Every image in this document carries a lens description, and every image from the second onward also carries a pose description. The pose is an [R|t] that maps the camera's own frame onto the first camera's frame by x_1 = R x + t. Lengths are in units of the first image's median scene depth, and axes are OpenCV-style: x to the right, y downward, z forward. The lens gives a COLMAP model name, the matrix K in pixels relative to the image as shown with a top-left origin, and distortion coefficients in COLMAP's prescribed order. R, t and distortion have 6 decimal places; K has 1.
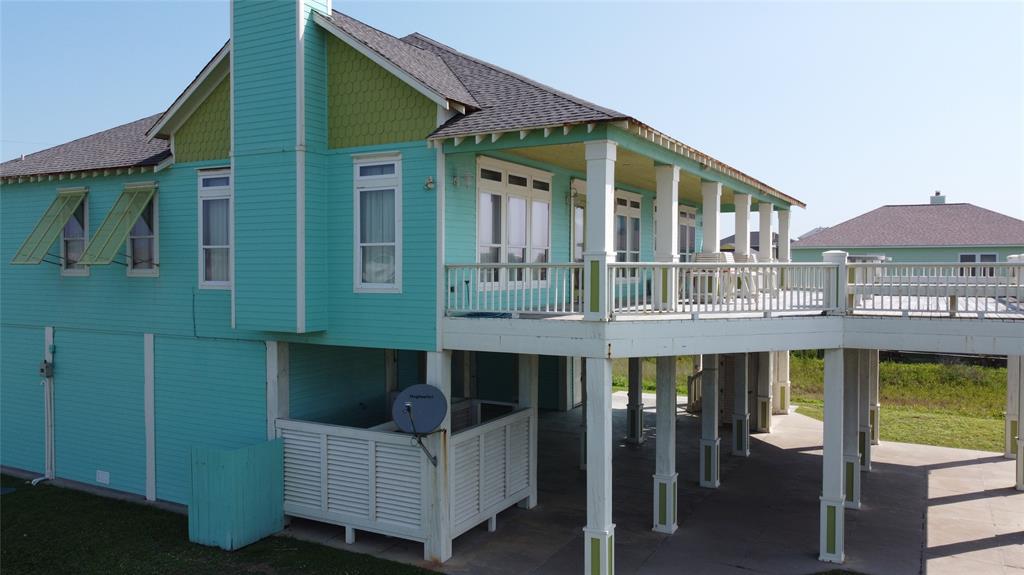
lens RADIAL K [[771.8, 0, 511.3], [0, 771.8, 289.1], [0, 0, 1]] dist [0.001433, -0.007644]
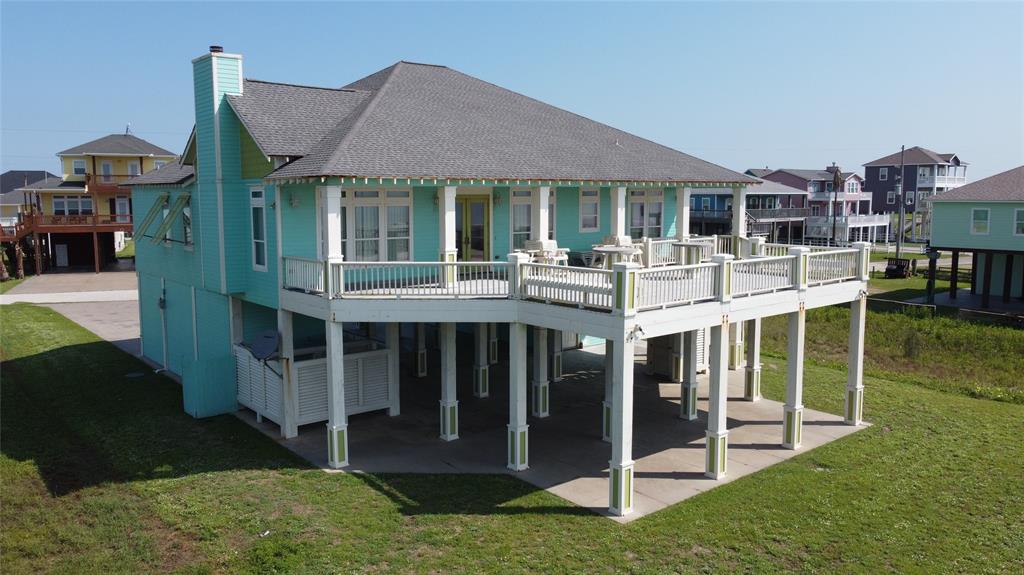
lens RADIAL K [[771.8, 0, 512.8], [0, 771.8, 285.4], [0, 0, 1]] dist [0.001433, -0.007644]
pose [[0.928543, 0.040896, -0.368965, 0.844377], [-0.008184, 0.995927, 0.089793, -0.105842], [0.371134, -0.080357, 0.925096, -0.274795]]
